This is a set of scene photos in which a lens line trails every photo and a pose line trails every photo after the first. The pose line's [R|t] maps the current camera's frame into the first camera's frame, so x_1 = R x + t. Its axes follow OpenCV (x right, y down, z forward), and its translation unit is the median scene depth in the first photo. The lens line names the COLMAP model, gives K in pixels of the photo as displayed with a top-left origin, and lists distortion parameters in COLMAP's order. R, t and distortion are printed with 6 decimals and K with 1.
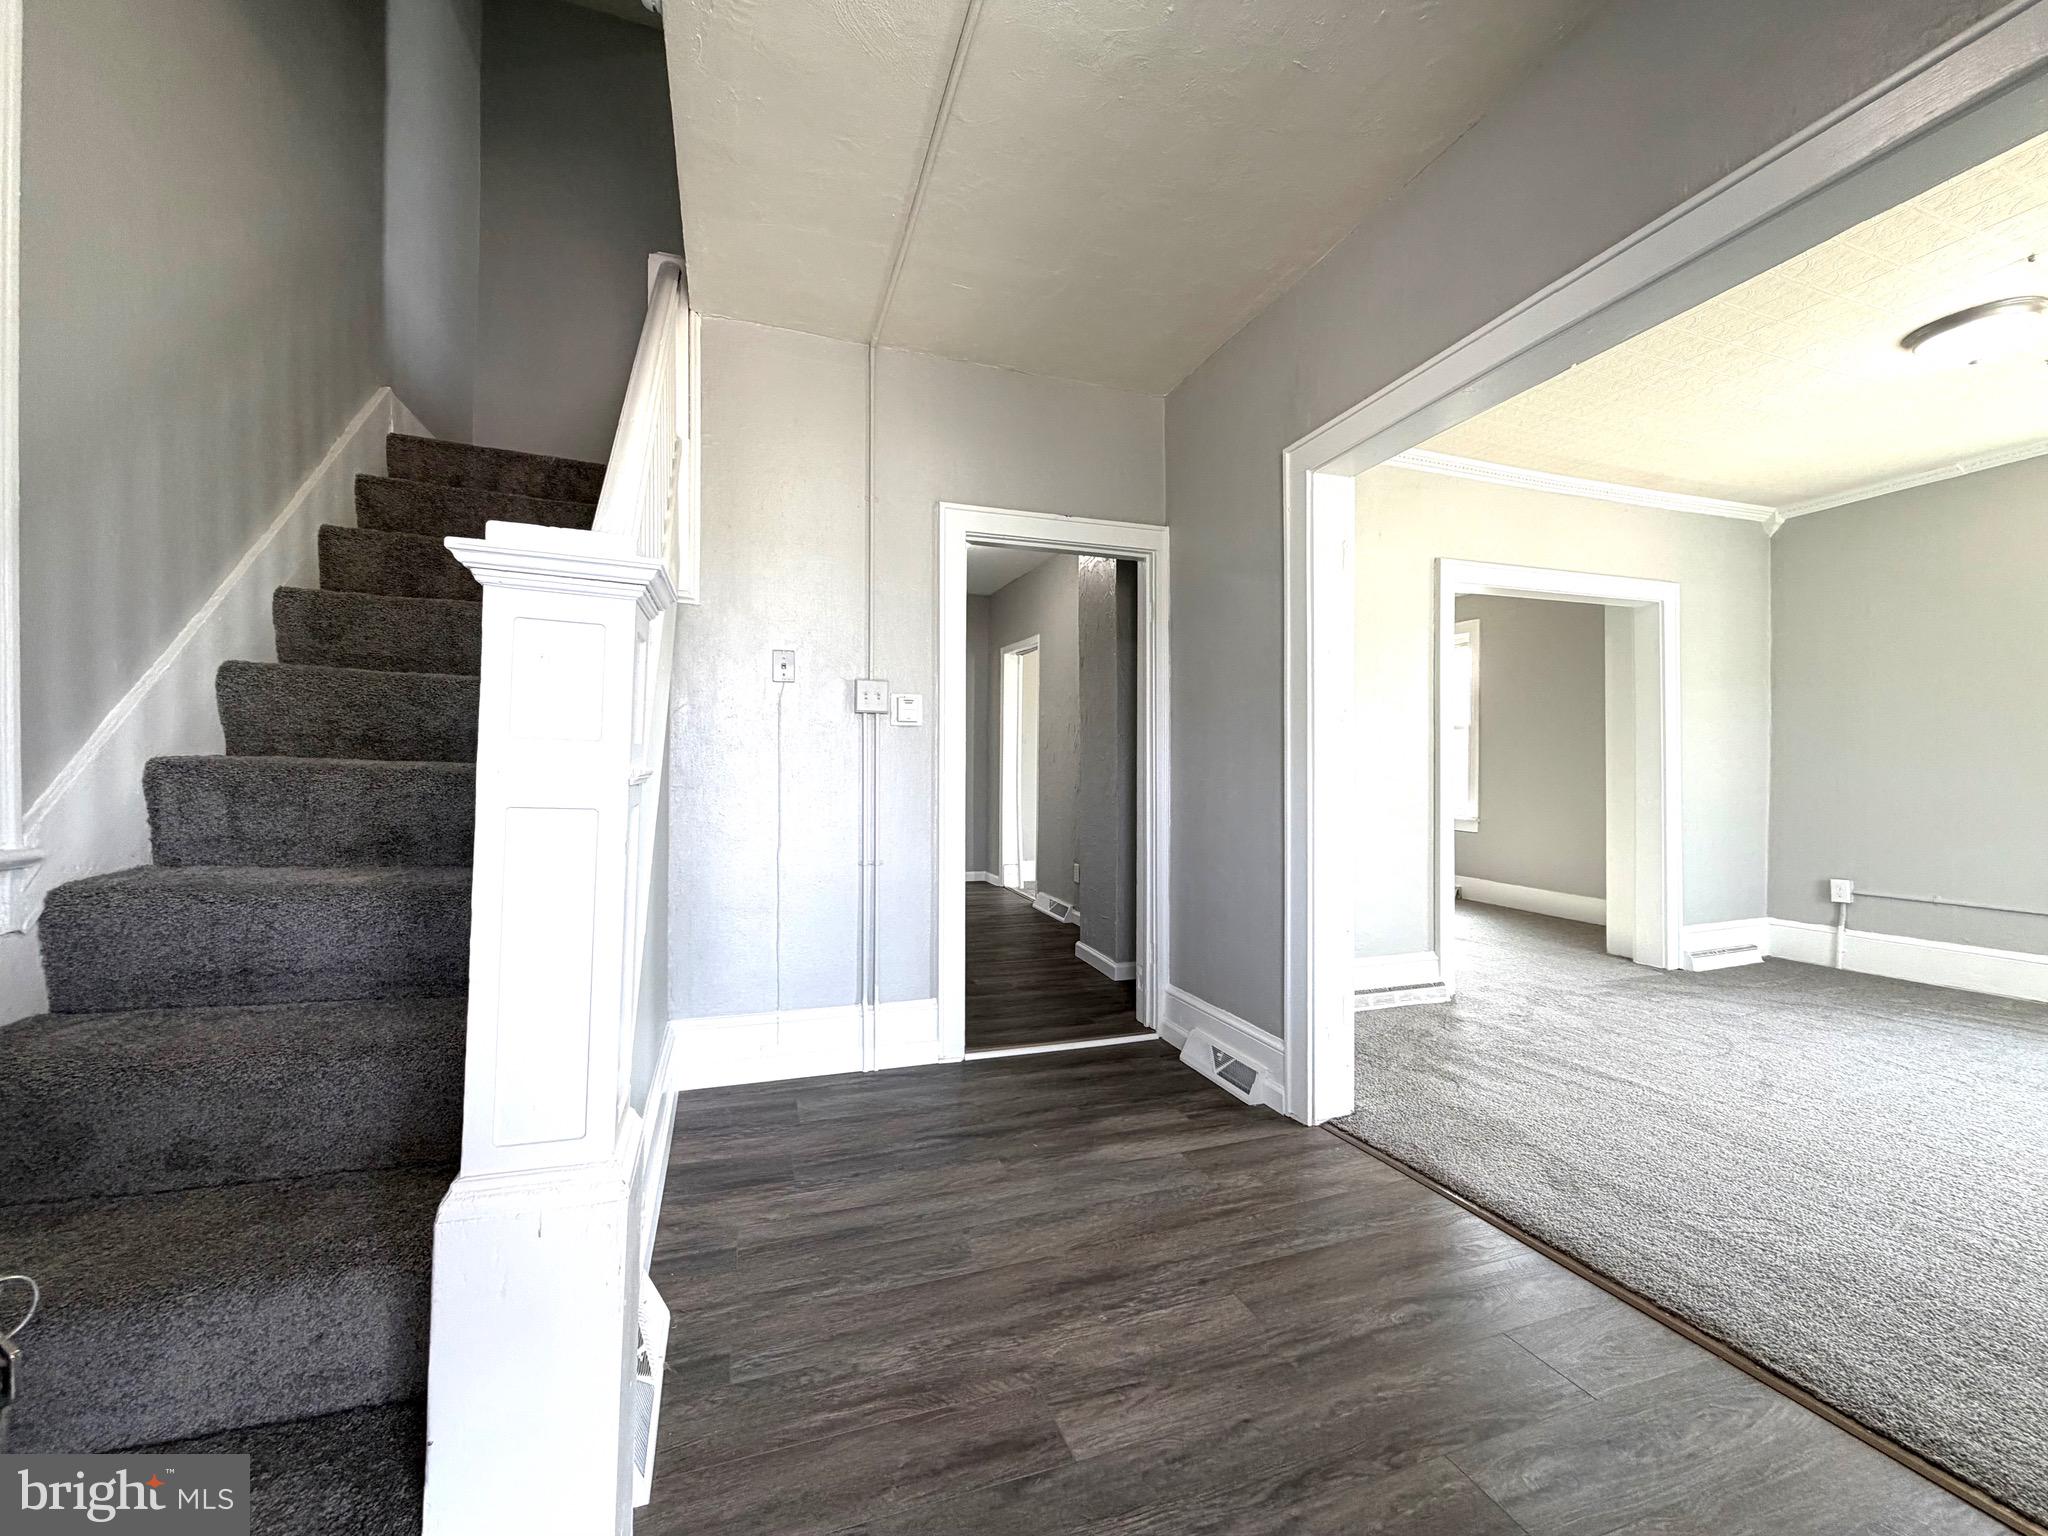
lens RADIAL K [[814.4, 0, 1015.4], [0, 814.4, 768.7], [0, 0, 1]] dist [-0.000417, 0.000023]
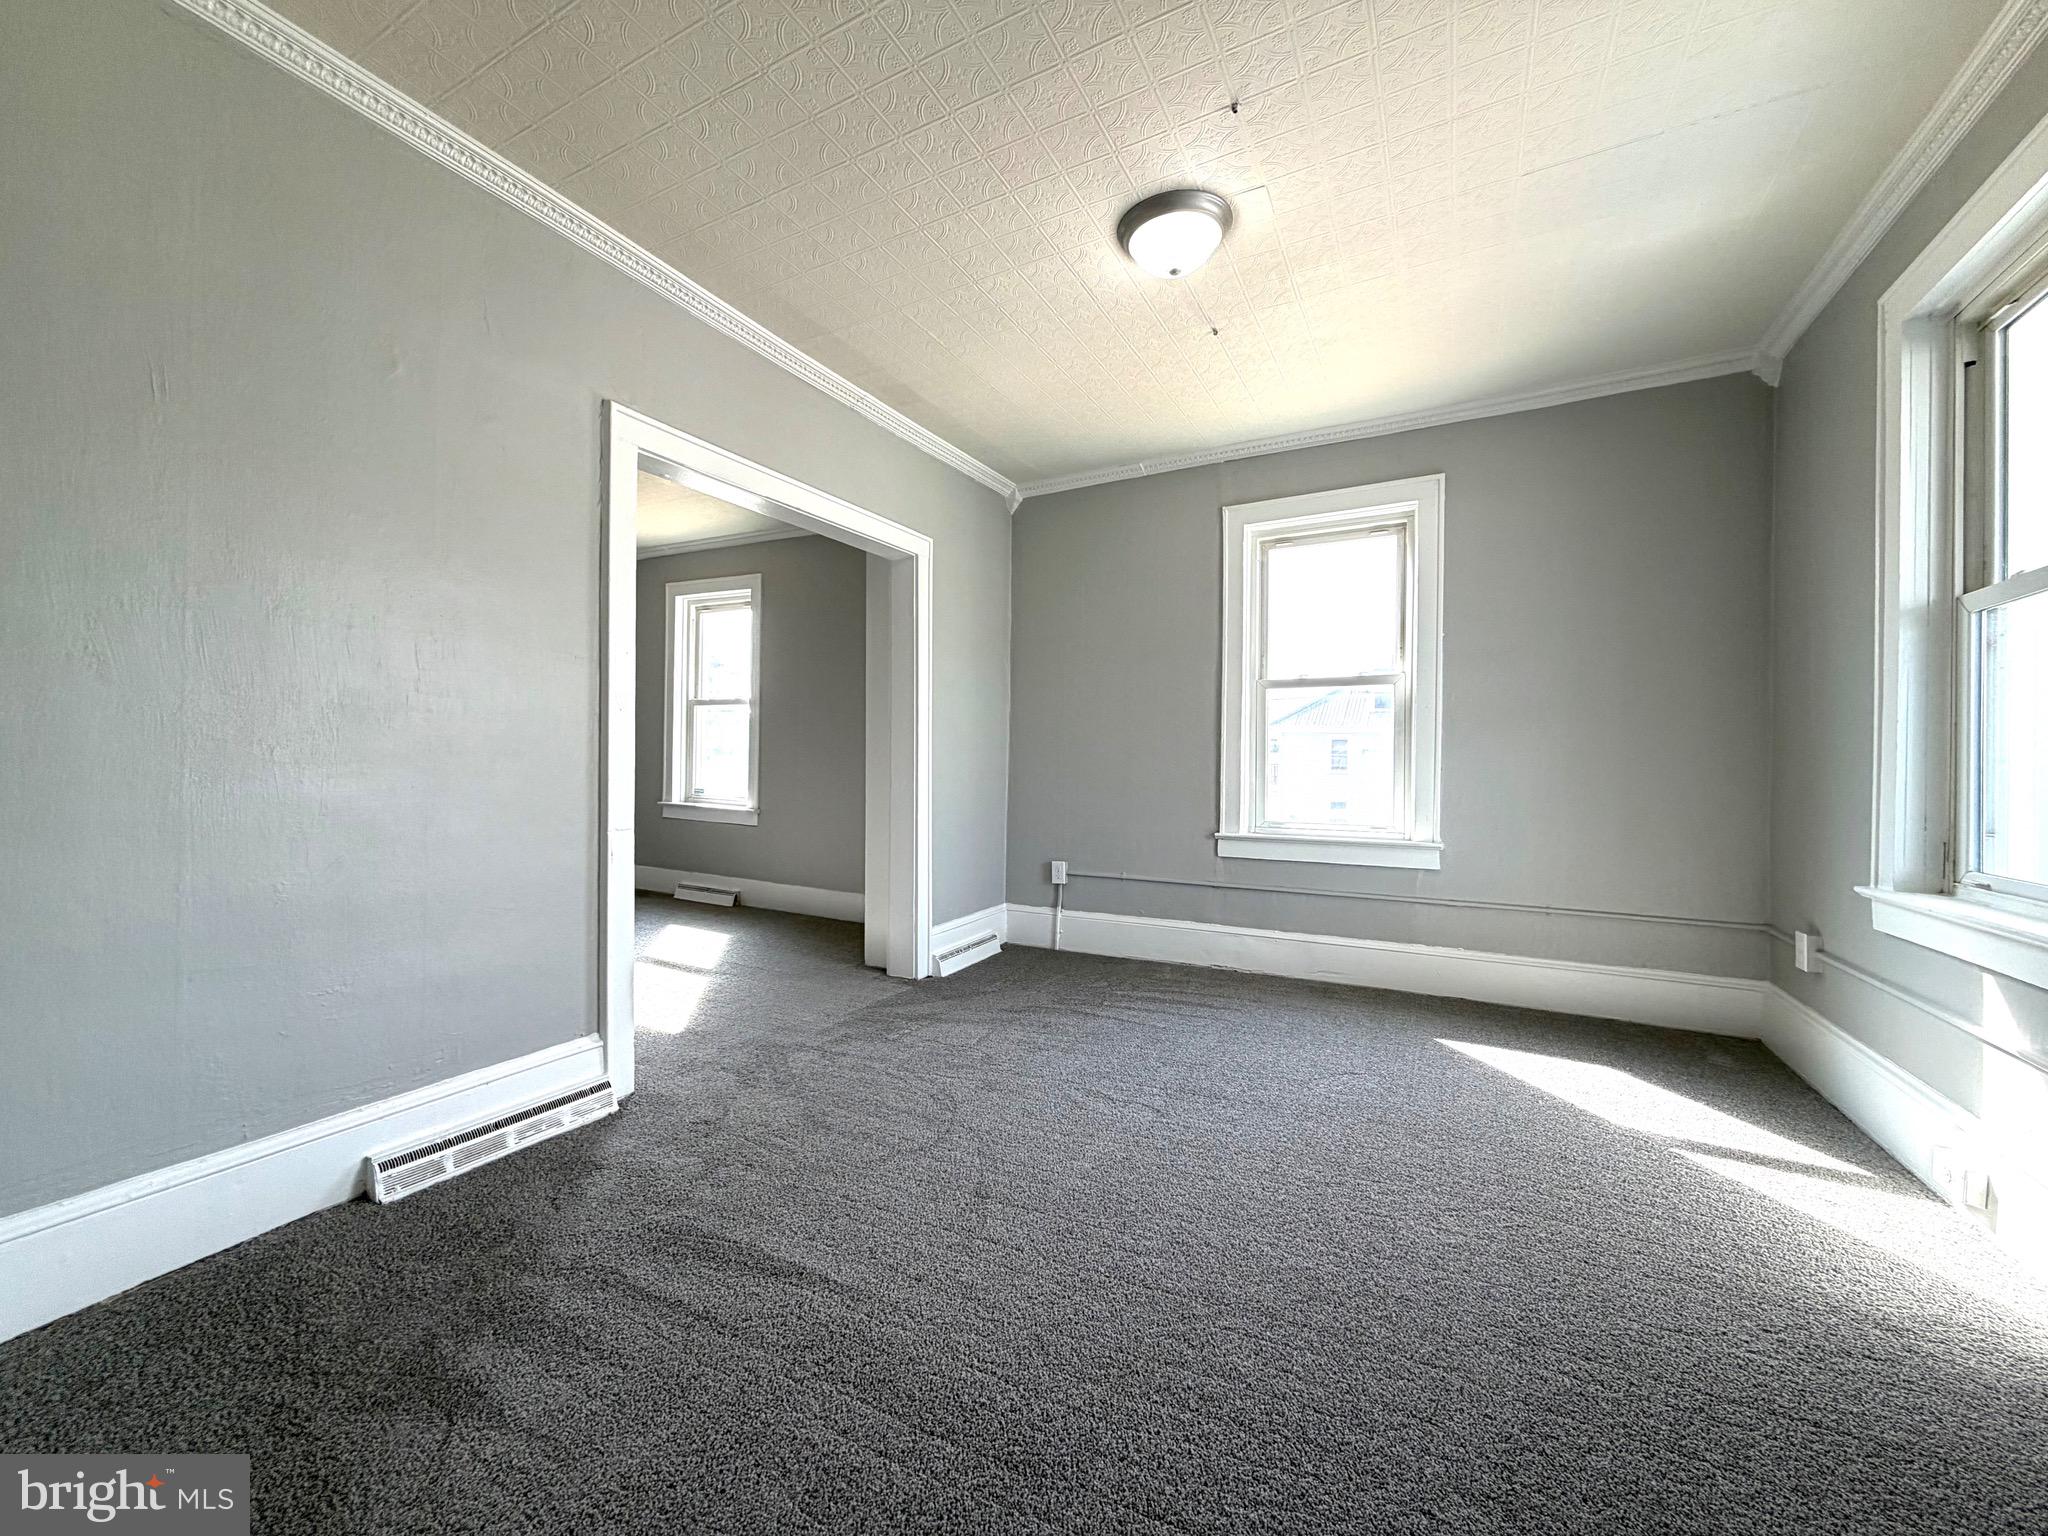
lens RADIAL K [[814.4, 0, 1015.4], [0, 814.4, 768.7], [0, 0, 1]] dist [-0.000417, 0.000023]
pose [[0.739200, 0.000467, 0.673486, 0.294950], [-0.009758, 0.999902, 0.010016, 0.011790], [-0.673416, -0.013976, 0.739132, 0.292764]]
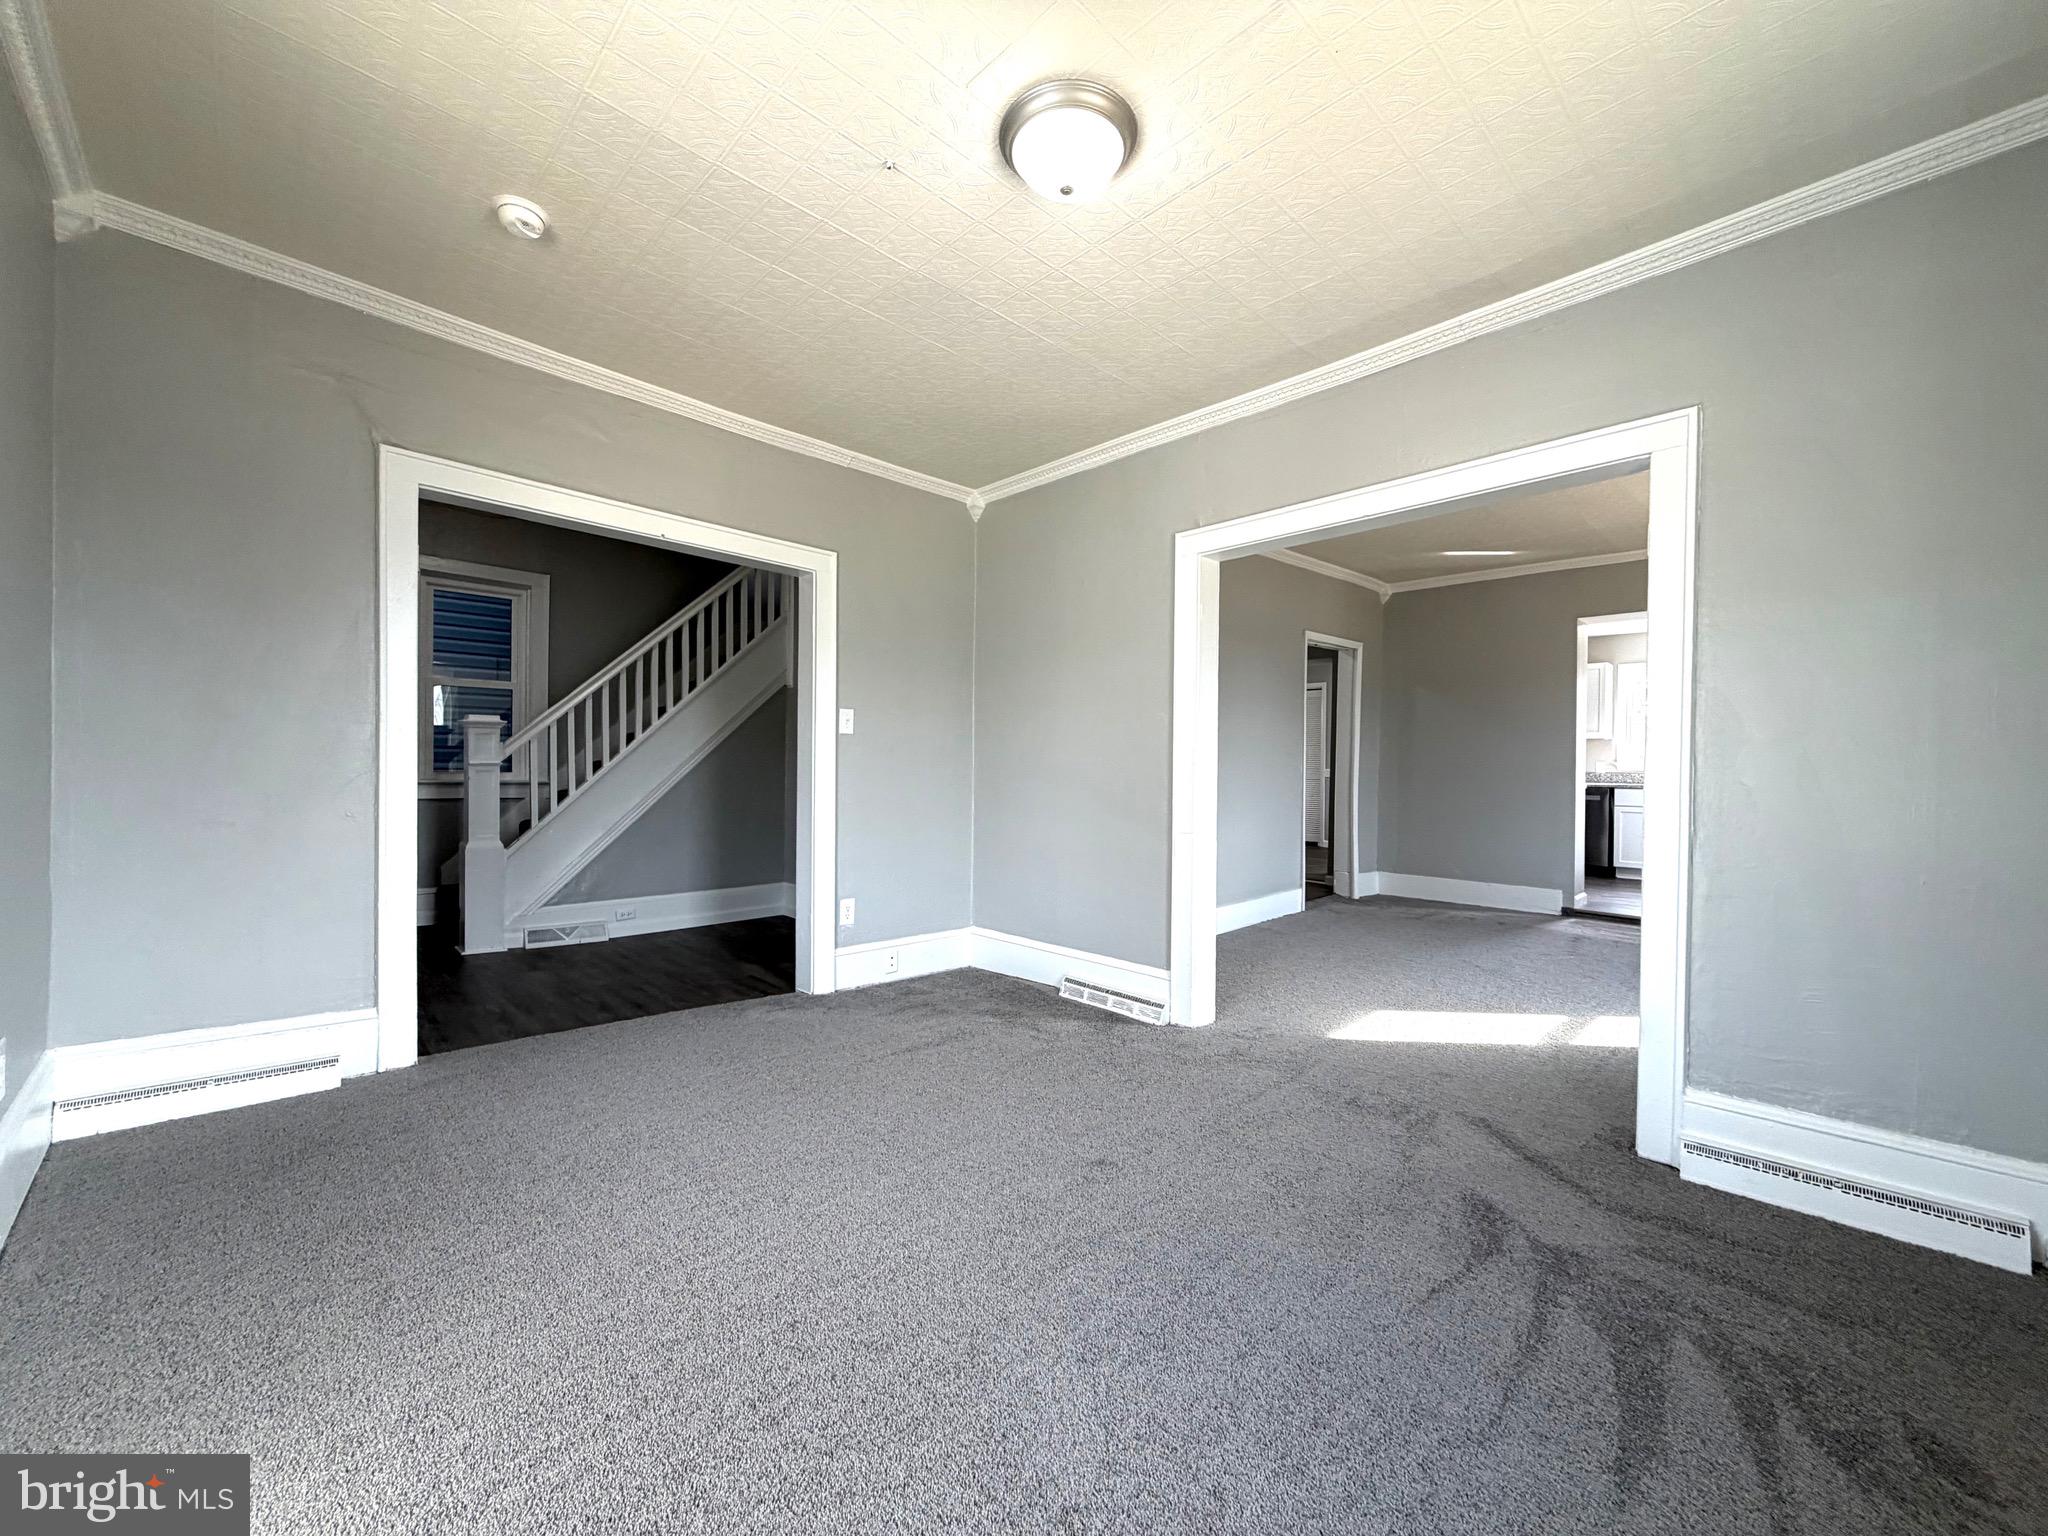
lens RADIAL K [[814.4, 0, 1015.4], [0, 814.4, 768.7], [0, 0, 1]] dist [-0.000417, 0.000023]
pose [[0.411936, 0.006257, -0.911191, 1.121678], [-0.009188, 0.999954, 0.002713, -0.000301], [0.911166, 0.007255, 0.411975, 0.418888]]
